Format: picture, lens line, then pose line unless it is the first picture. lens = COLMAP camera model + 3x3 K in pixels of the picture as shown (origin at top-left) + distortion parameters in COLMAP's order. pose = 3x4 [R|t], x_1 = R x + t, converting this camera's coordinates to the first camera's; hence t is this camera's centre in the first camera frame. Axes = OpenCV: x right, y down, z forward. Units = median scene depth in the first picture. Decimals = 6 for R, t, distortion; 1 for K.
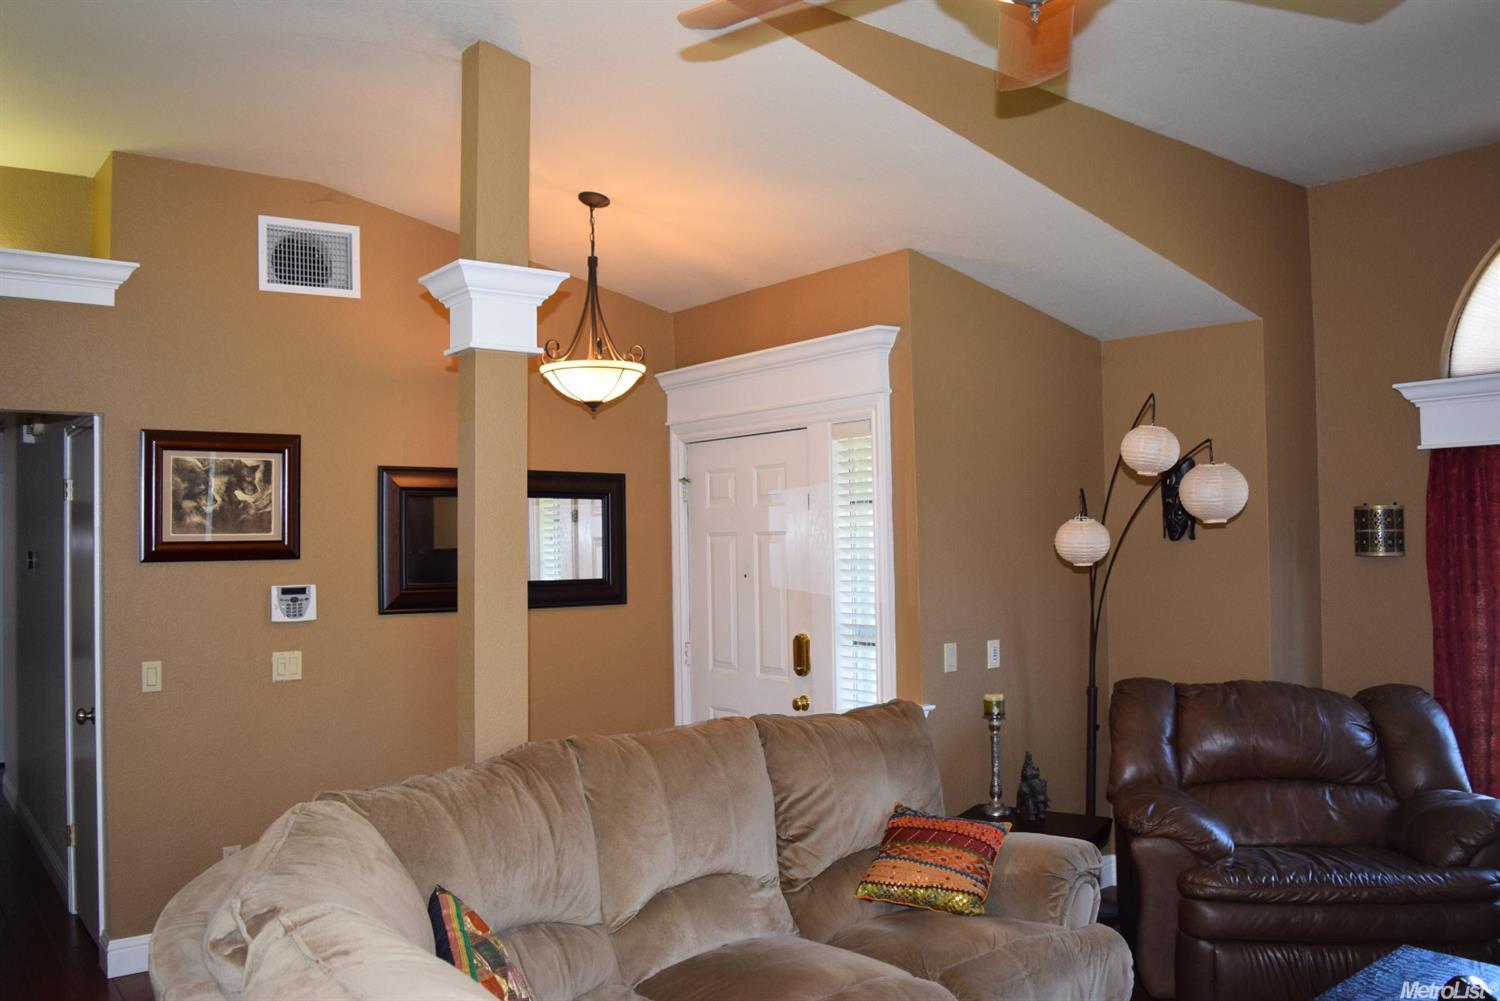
lens RADIAL K [[1175.2, 0, 750.0], [0, 1175.2, 500.5], [0, 0, 1]] dist [-0.097974, 0.020529]
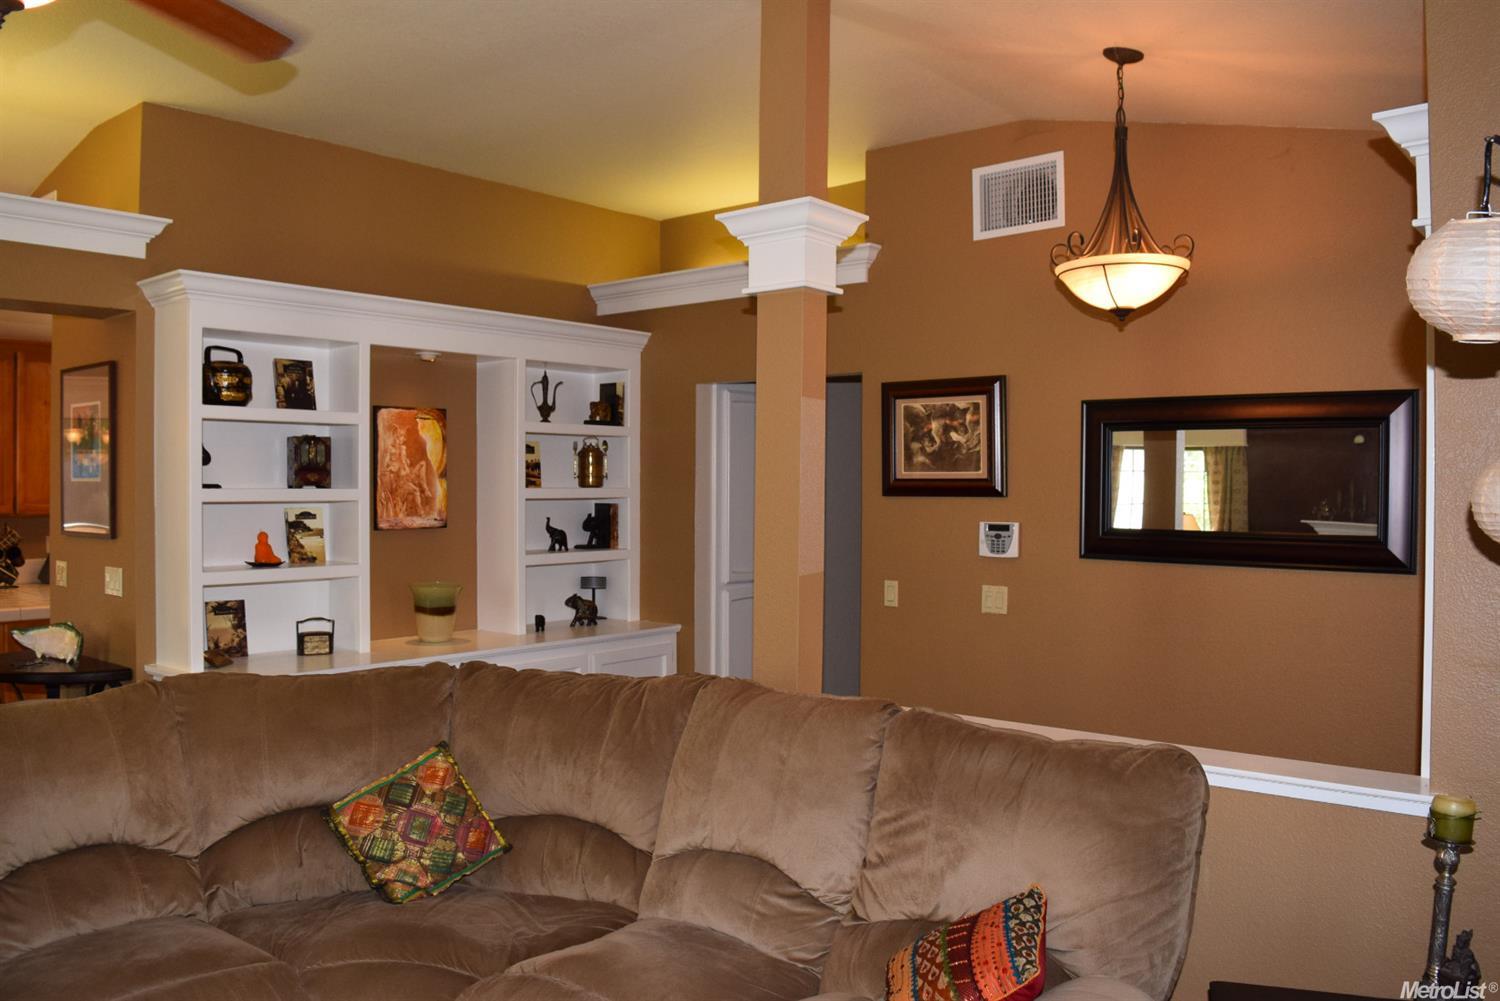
lens RADIAL K [[1175.2, 0, 750.0], [0, 1175.2, 500.5], [0, 0, 1]] dist [-0.097974, 0.020529]
pose [[0.209105, 0.029480, -0.977449, 0.589177], [0.026440, 0.999010, 0.035786, 0.011148], [0.977536, -0.033327, 0.208119, 0.581126]]
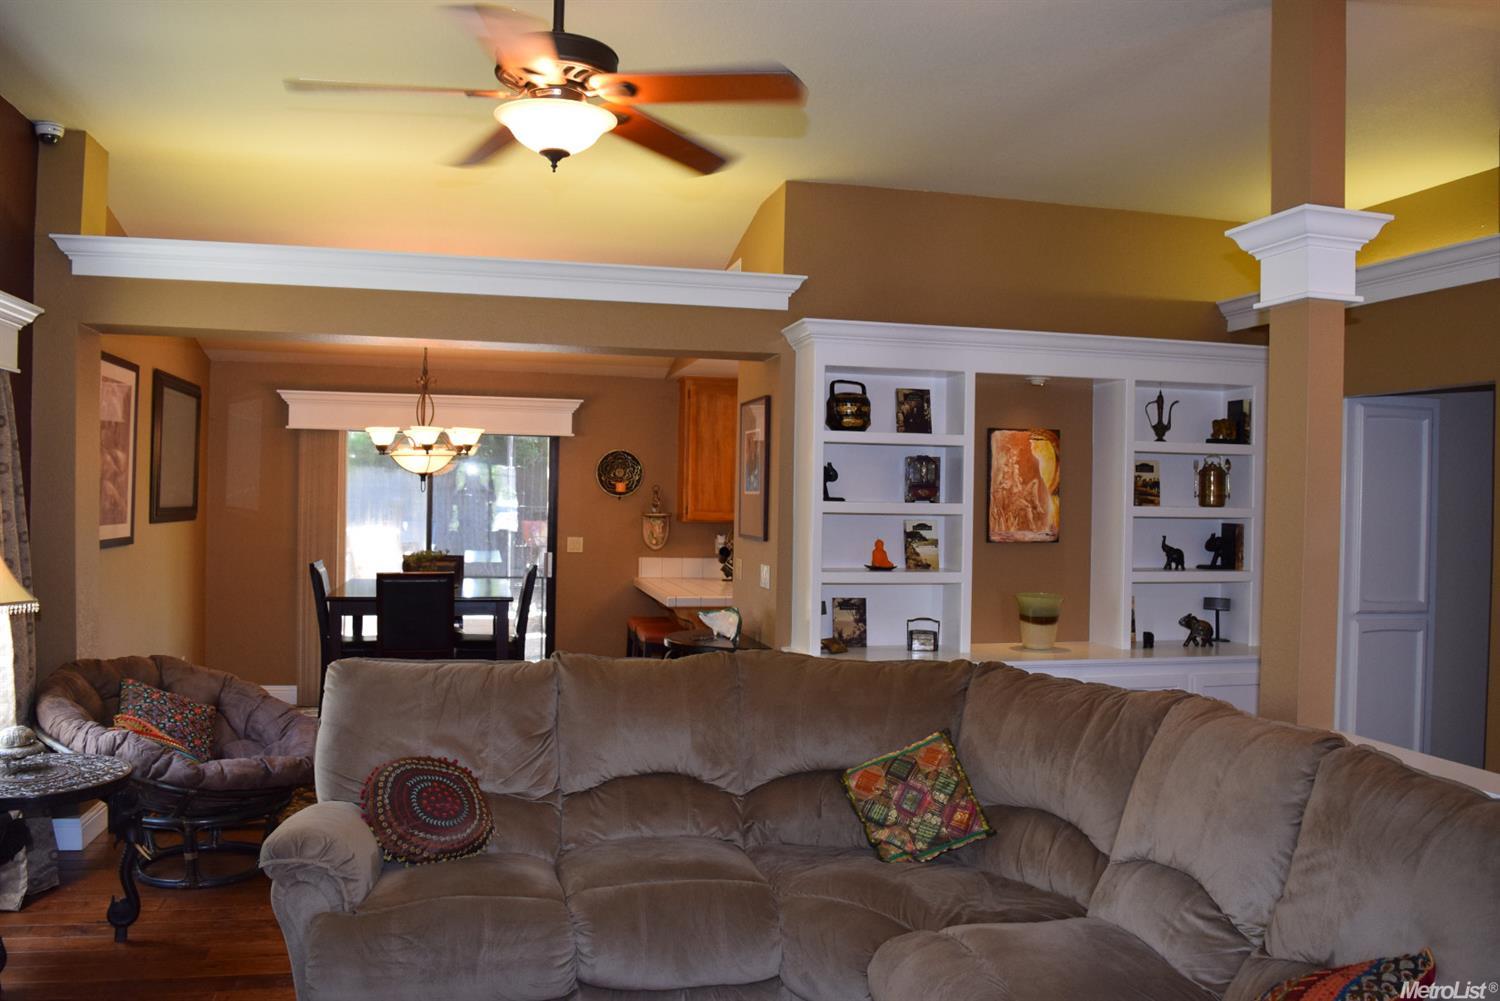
lens RADIAL K [[1175.2, 0, 750.0], [0, 1175.2, 500.5], [0, 0, 1]] dist [-0.097974, 0.020529]
pose [[-0.418847, 0.012594, -0.907969, 0.640928], [0.019625, 0.999796, 0.004815, 0.015811], [0.907845, -0.015802, -0.419009, 0.755911]]
